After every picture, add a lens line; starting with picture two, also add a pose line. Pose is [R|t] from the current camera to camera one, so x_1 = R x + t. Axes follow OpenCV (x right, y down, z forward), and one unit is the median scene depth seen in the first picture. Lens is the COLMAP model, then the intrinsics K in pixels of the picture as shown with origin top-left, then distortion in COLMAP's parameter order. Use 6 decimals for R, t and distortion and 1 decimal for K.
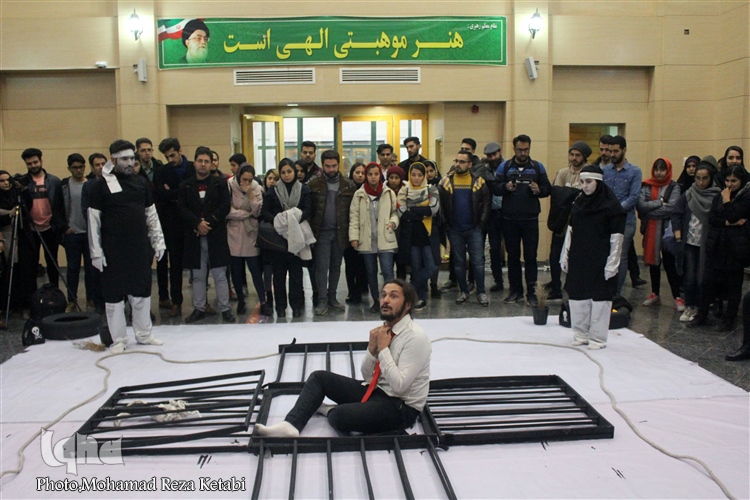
lens RADIAL K [[725.1, 0, 375.0], [0, 725.1, 250.0], [0, 0, 1]] dist [-0.086624, 0.001875]
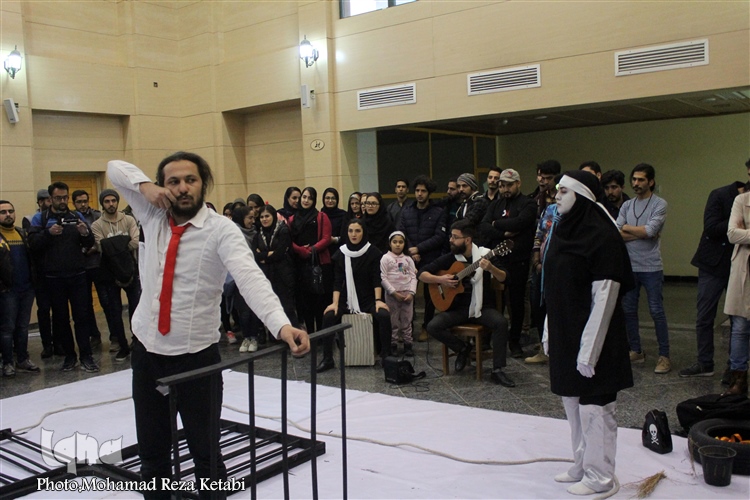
lens RADIAL K [[742.4, 0, 375.0], [0, 742.4, 250.0], [0, 0, 1]] dist [-0.008511, -0.005728]
pose [[0.671410, -0.069492, 0.737821, -1.165510], [0.123235, 0.992201, -0.018692, -0.035377], [-0.730768, 0.103475, 0.674738, 0.355432]]
